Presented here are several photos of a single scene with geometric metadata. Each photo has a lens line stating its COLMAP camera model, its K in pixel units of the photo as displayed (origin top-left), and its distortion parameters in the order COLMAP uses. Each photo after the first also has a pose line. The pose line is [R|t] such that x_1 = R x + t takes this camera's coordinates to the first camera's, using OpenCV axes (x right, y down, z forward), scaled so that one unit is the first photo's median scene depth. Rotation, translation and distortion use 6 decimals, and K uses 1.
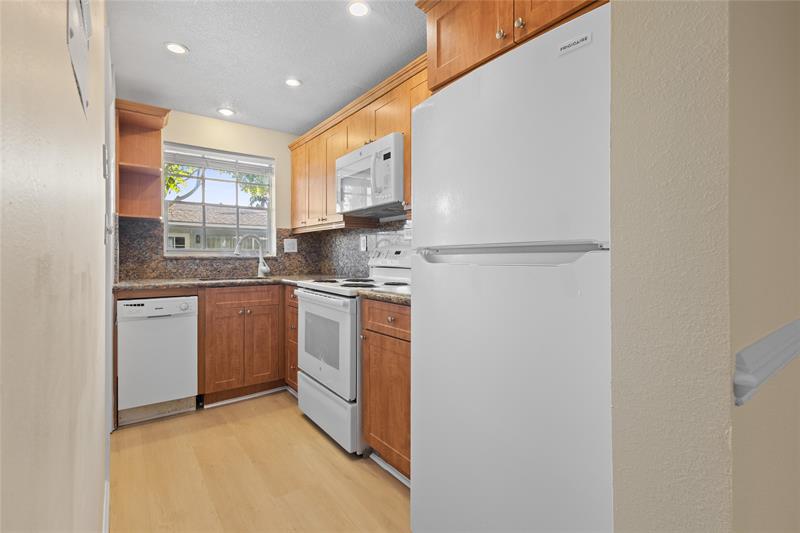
lens RADIAL K [[357.5, 0, 395.4], [0, 357.5, 260.4], [0, 0, 1]] dist [0.003272, 0.000521]
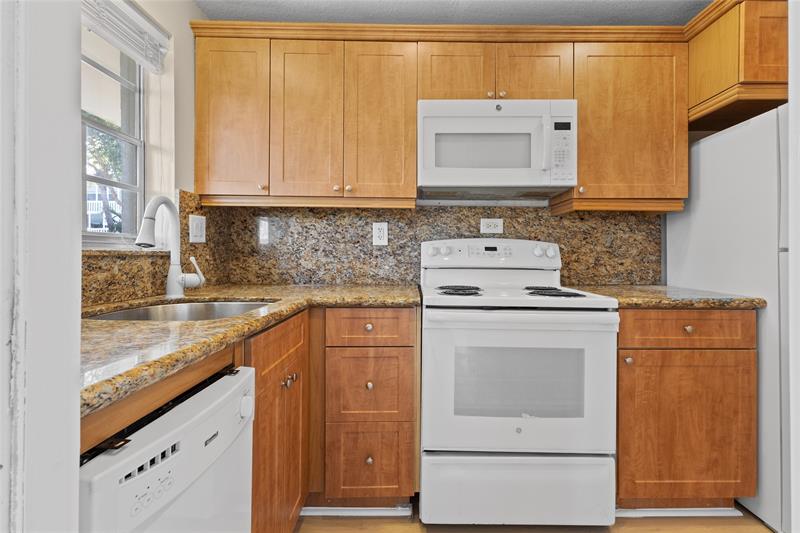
lens RADIAL K [[371.0, 0, 403.5], [0, 371.0, 257.3], [0, 0, 1]] dist [0.003167, 0.000493]
pose [[0.607400, 0.000243, 0.794396, -0.690160], [0.001100, 0.999999, -0.001146, -0.002299], [-0.794395, 0.001570, 0.607399, 0.614839]]
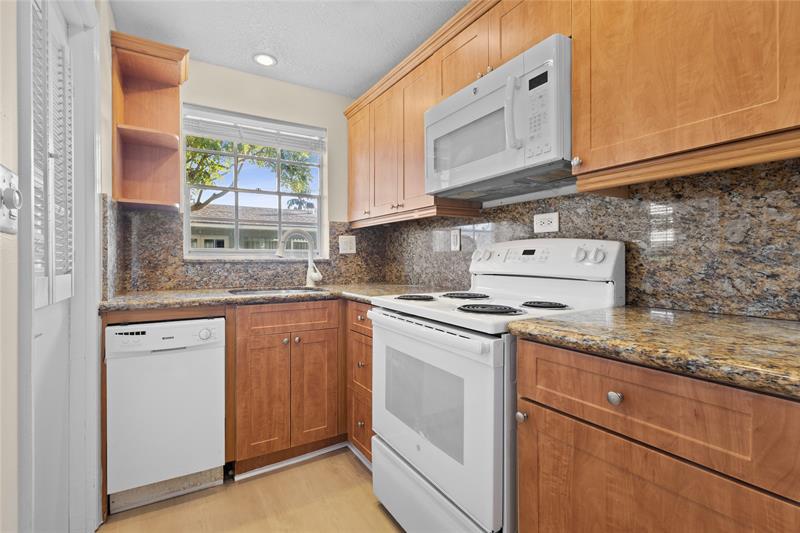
lens RADIAL K [[367.6, 0, 397.6], [0, 367.6, 264.6], [0, 0, 1]] dist [0.006505, 0.001032]
pose [[0.995361, -0.001086, -0.096209, -0.148591], [0.001455, 0.999992, 0.003766, -0.002593], [0.096204, -0.003888, 0.995354, 0.313640]]
